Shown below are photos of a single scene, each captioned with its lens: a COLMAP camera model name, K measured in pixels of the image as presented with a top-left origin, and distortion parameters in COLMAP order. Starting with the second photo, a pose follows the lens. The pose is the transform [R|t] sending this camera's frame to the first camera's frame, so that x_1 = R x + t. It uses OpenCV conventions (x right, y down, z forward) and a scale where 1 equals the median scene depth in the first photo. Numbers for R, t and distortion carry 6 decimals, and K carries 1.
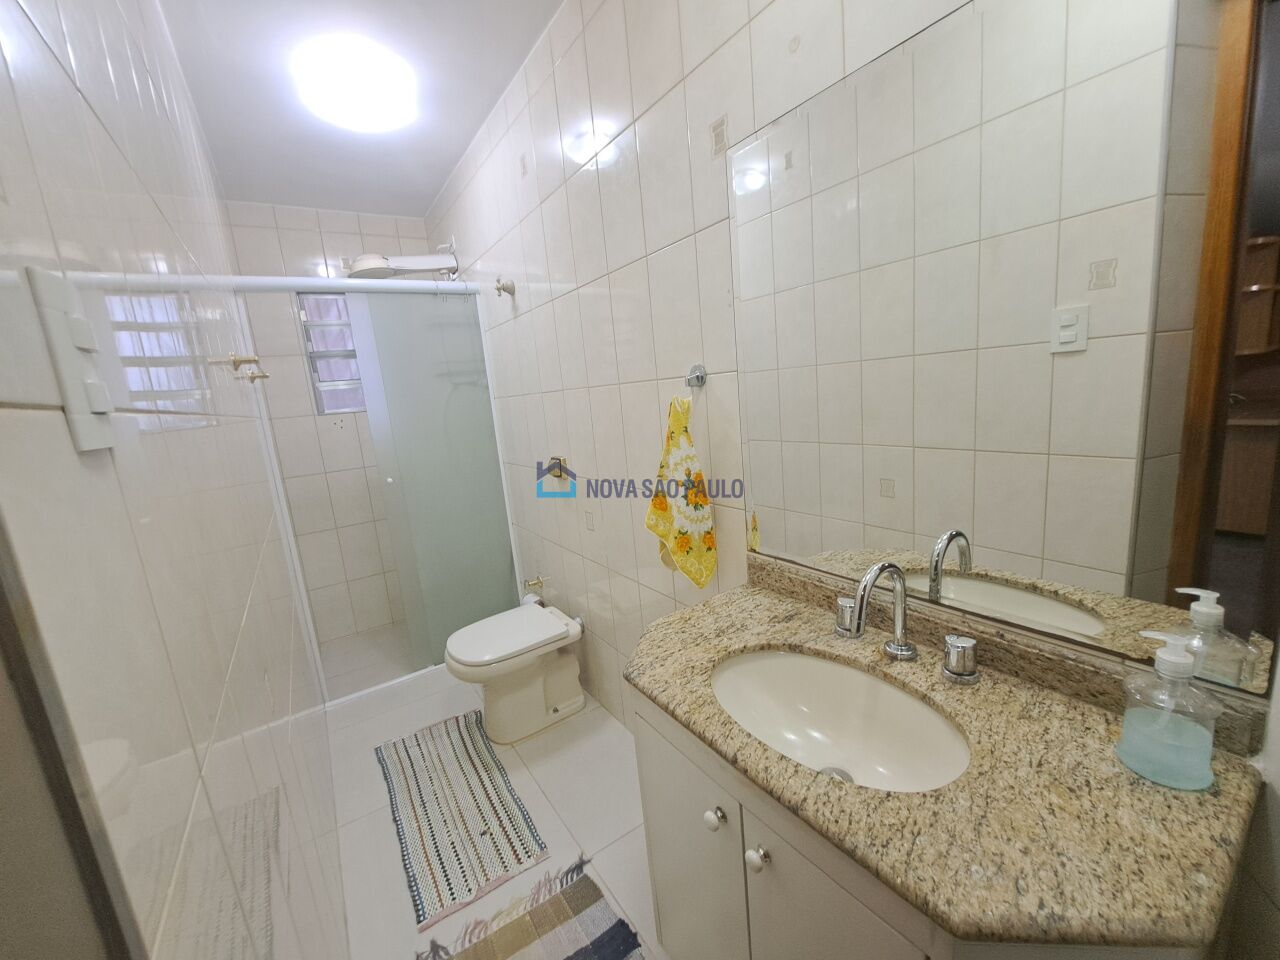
lens RADIAL K [[514.8, 0, 635.9], [0, 514.8, 481.5], [0, 0, 1]] dist [-0.014626, -0.000589]
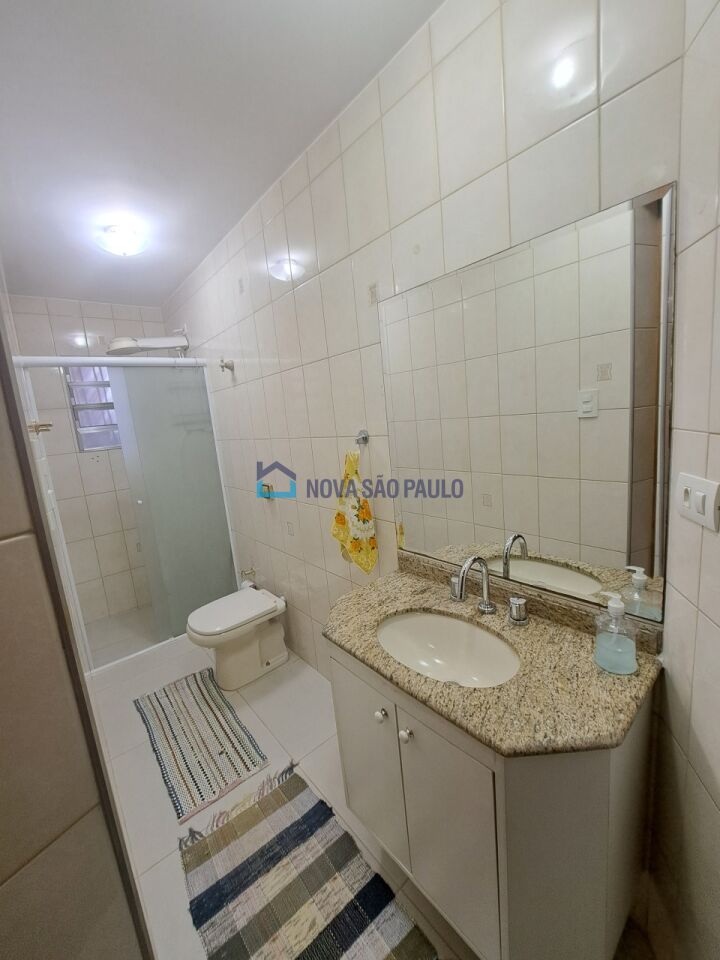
lens RADIAL K [[386.1, 0, 360.4], [0, 386.1, 475.5], [0, 0, 1]] dist [-0.014626, -0.000589]
pose [[0.993385, -0.019024, 0.113249, -0.023259], [0.022568, 0.999292, -0.030089, -0.054525], [-0.112596, 0.032445, 0.993111, -0.158923]]
